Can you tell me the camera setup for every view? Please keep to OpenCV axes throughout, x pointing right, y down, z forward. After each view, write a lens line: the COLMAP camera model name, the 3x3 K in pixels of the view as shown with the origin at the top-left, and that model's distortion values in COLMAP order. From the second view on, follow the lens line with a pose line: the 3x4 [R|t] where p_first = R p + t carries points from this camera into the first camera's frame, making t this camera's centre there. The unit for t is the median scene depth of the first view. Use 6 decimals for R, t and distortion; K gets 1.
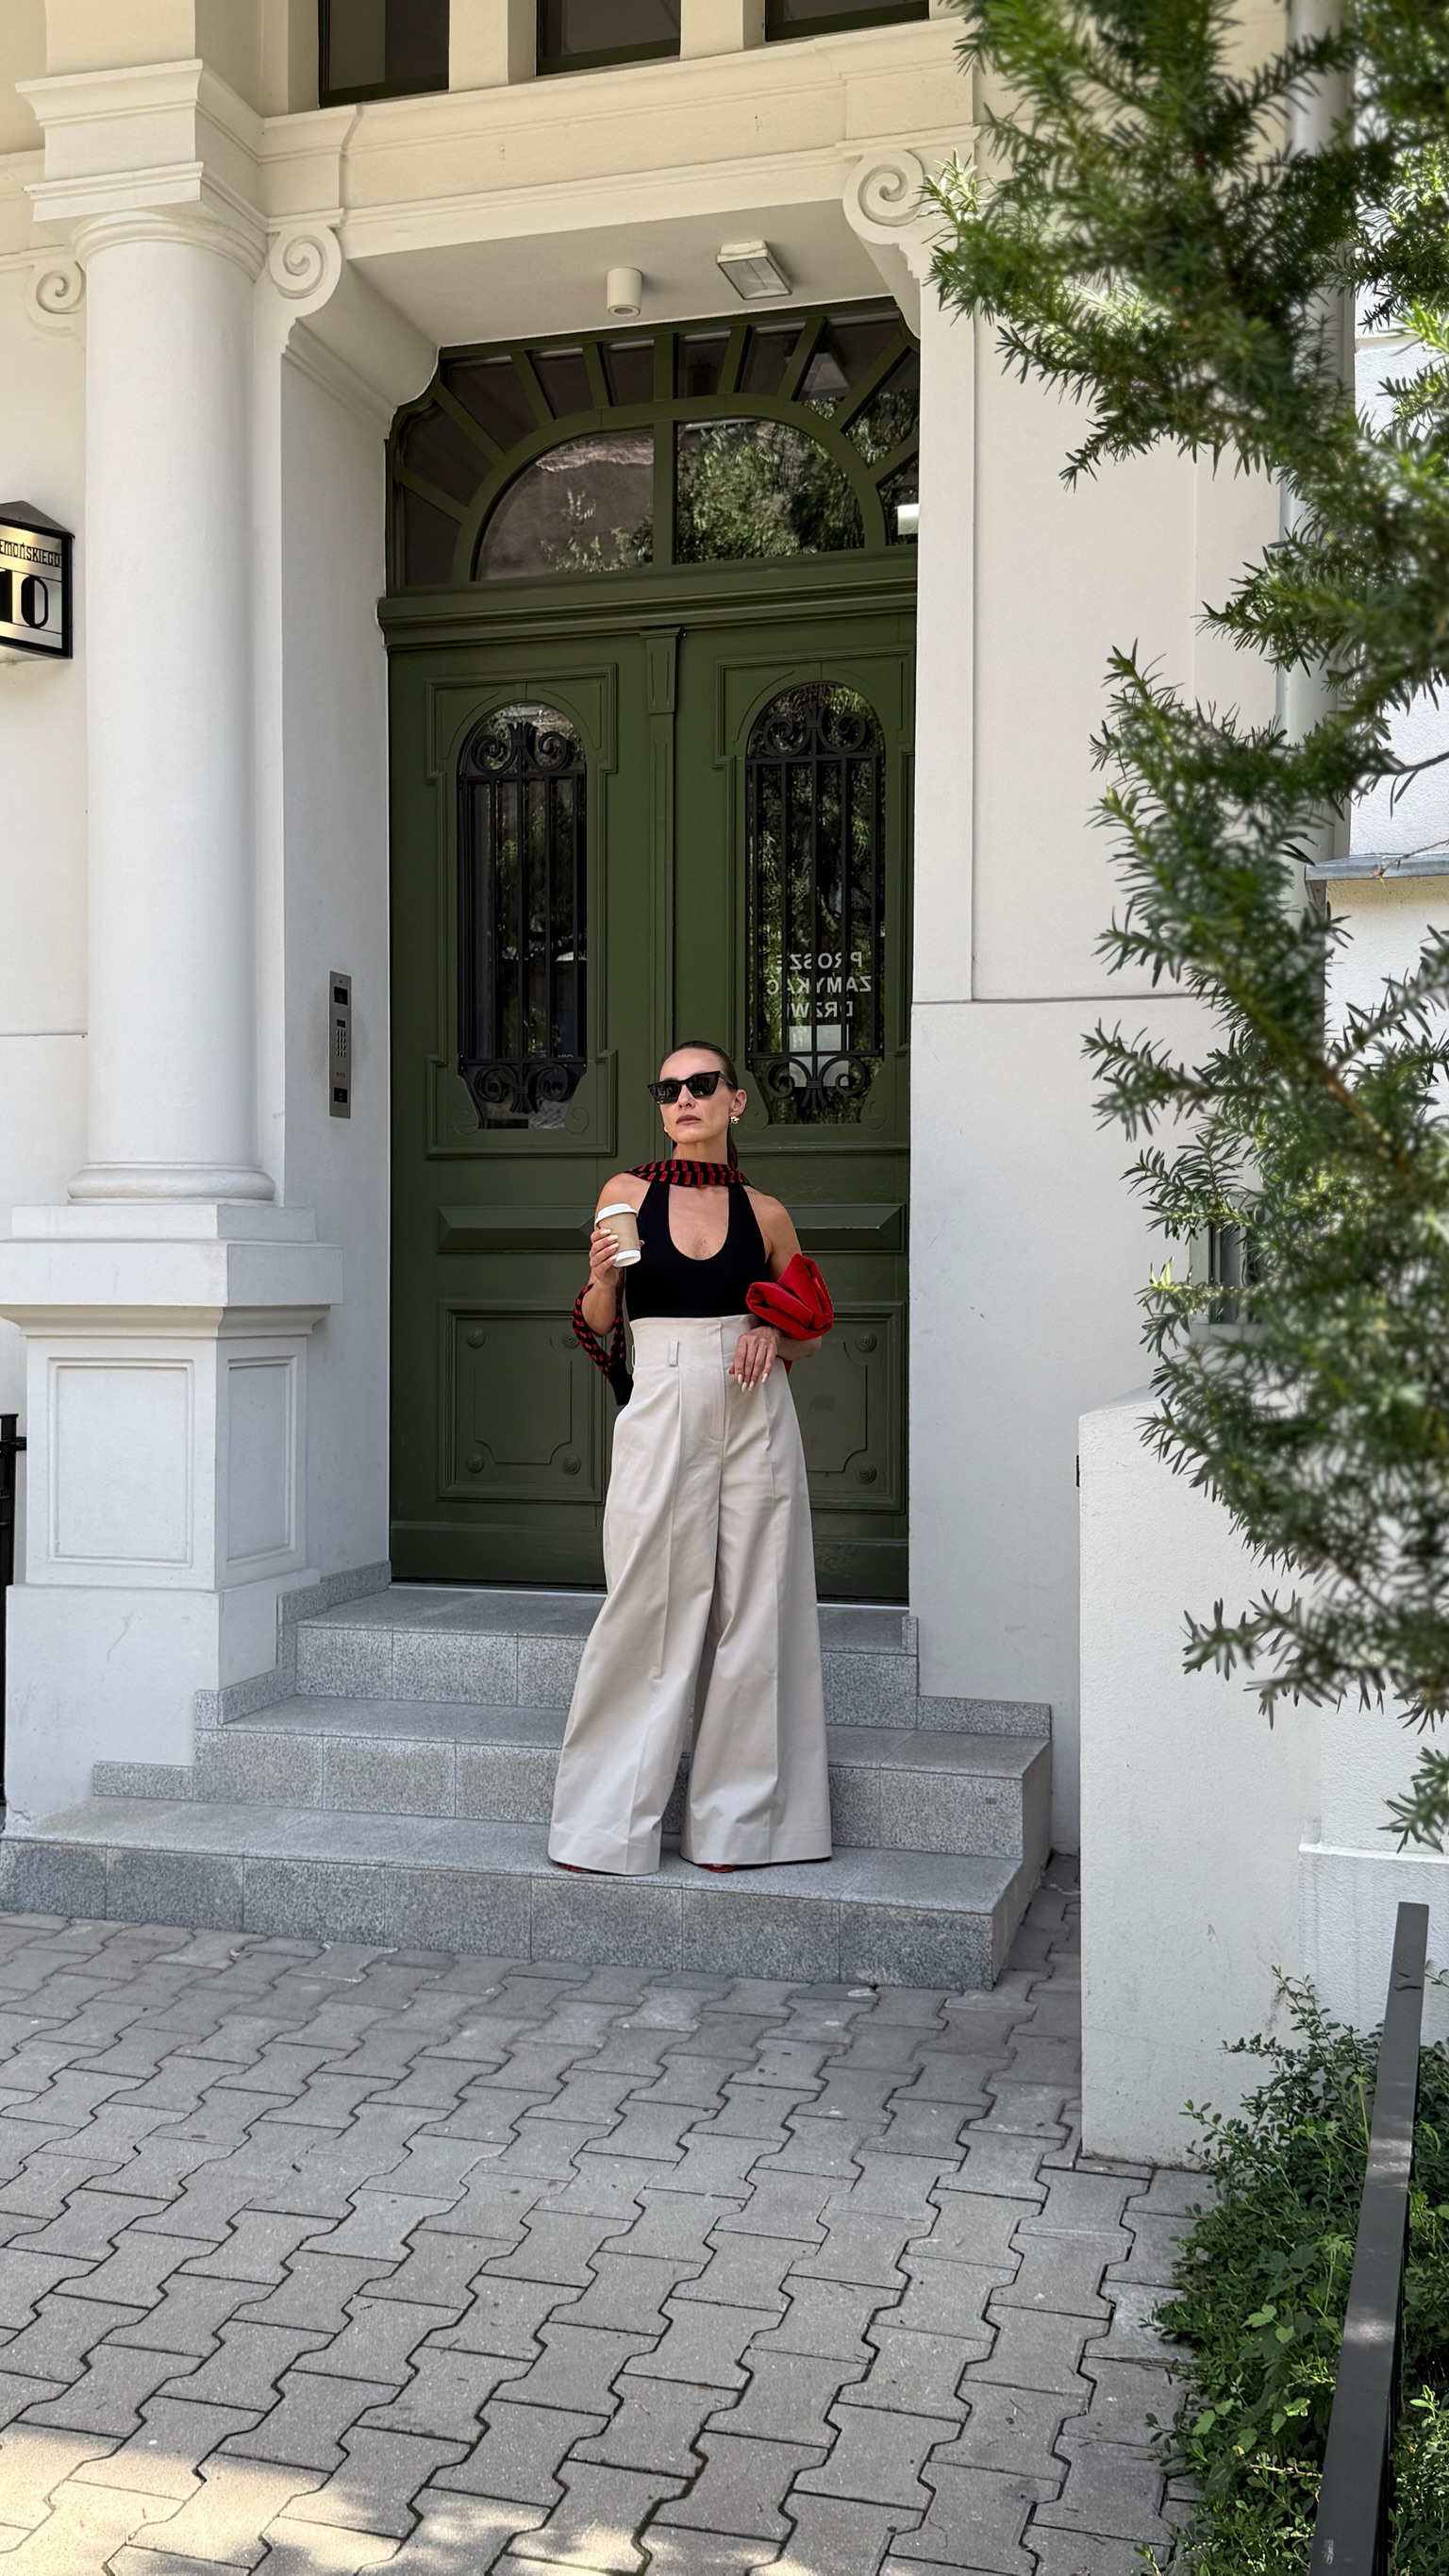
lens RADIAL K [[2376.4, 0, 725.0], [0, 2376.4, 1279.8], [0, 0, 1]] dist [0.178964, -0.437203]
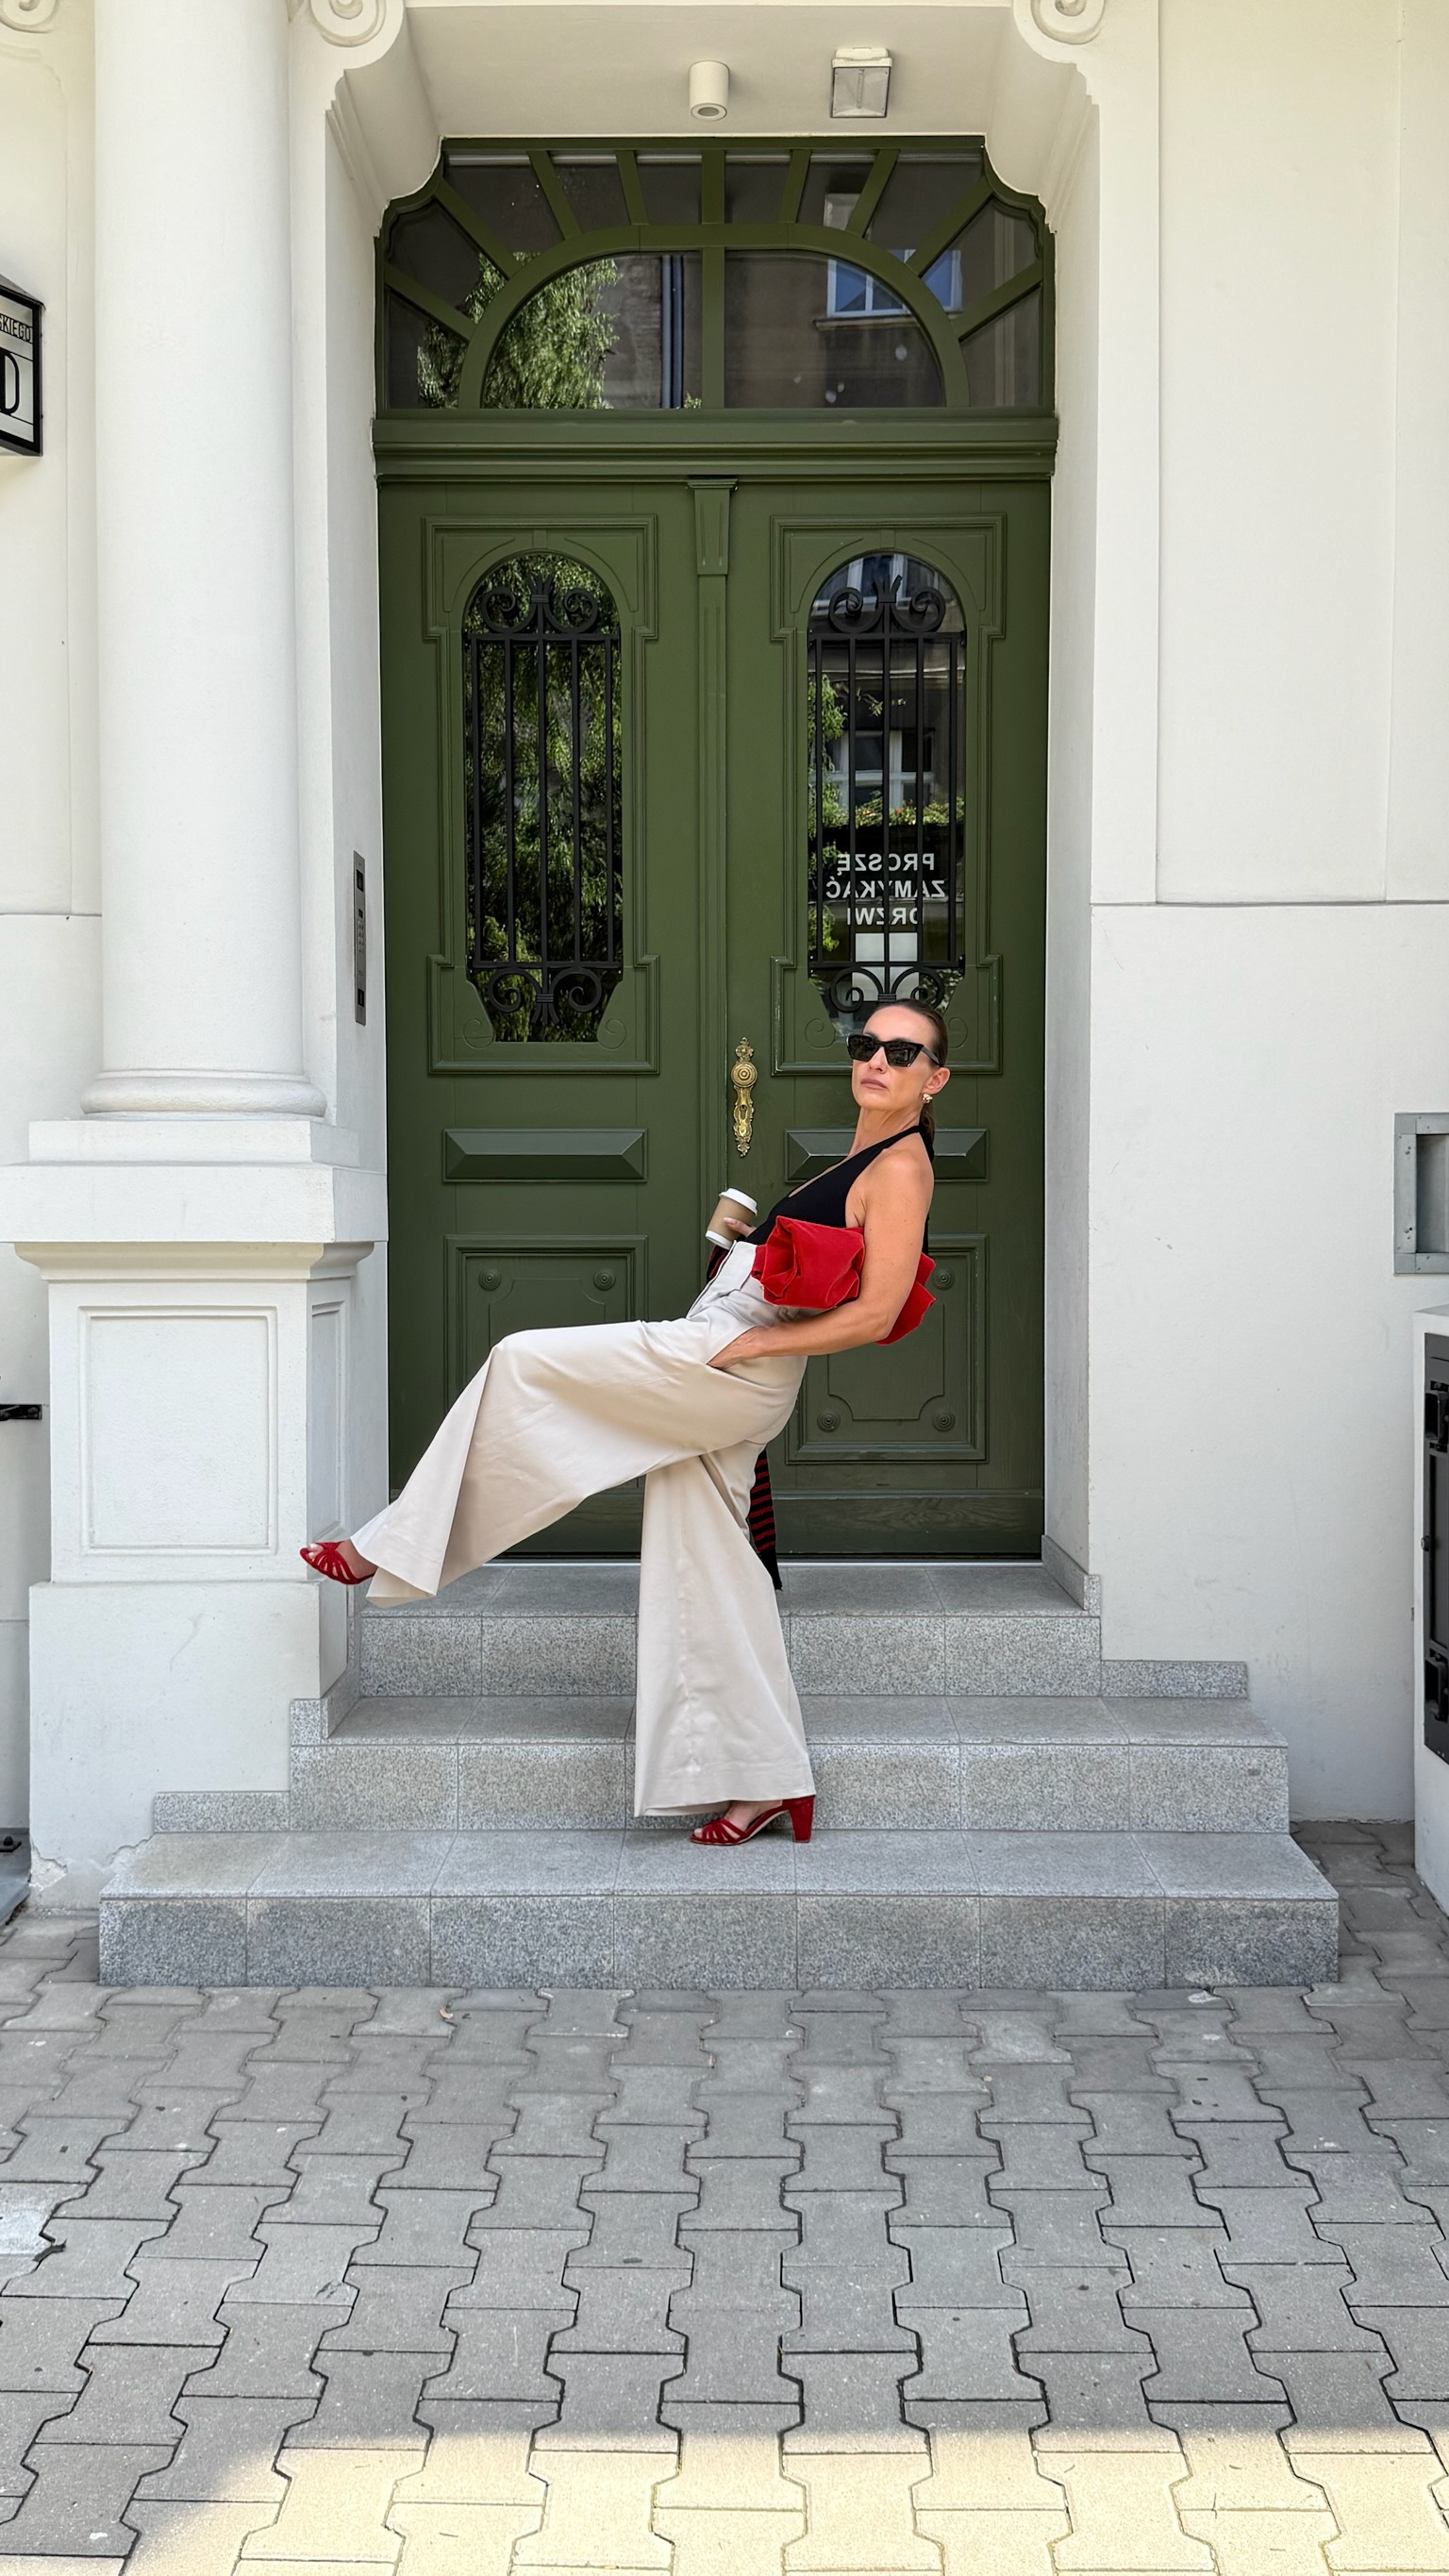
lens RADIAL K [[2293.9, 0, 736.9], [0, 2293.9, 1283.8], [0, 0, 1]] dist [0.170888, -0.398568]
pose [[0.960895, -0.011111, 0.276691, -0.333544], [0.004271, 0.999671, 0.025311, 0.006463], [-0.276882, -0.023139, 0.960625, 0.208031]]
